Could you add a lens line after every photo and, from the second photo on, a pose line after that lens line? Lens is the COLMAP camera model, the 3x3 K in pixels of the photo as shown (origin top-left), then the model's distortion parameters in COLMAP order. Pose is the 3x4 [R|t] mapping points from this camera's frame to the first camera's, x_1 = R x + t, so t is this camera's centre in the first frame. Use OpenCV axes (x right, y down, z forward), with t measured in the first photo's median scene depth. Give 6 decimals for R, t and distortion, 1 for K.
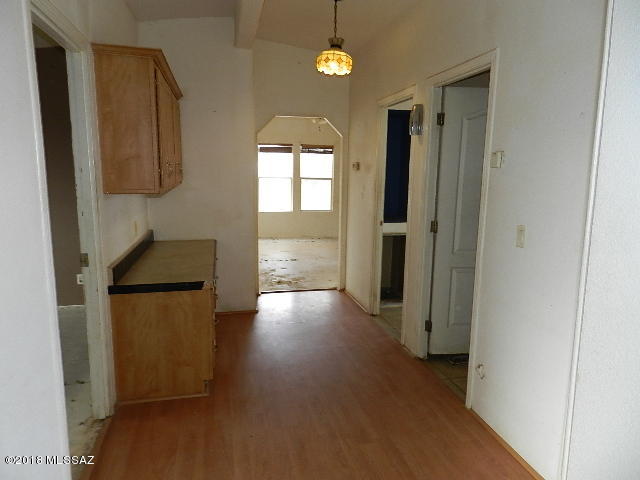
lens RADIAL K [[428.5, 0, 320.0], [0, 428.5, 240.0], [0, 0, 1]] dist [0.005285, -0.004780]
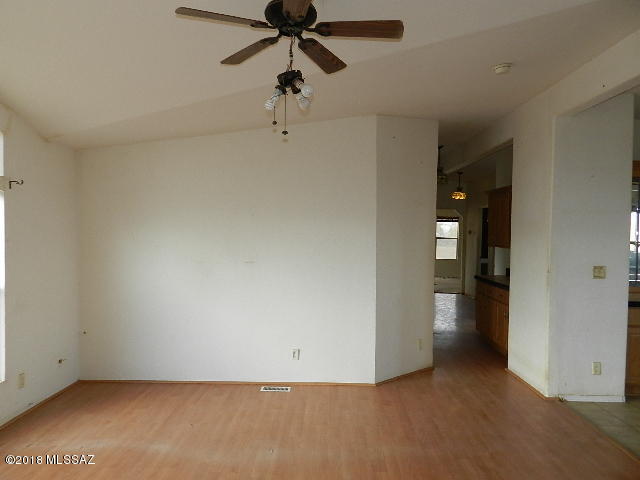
lens RADIAL K [[486.7, 0, 320.0], [0, 486.7, 240.0], [0, 0, 1]] dist [0.010321, -0.008381]
pose [[0.969712, 0.011655, -0.243975, -0.044776], [-0.045611, 0.989931, -0.133999, 0.223547], [0.239956, 0.141068, 0.960479, -1.492367]]
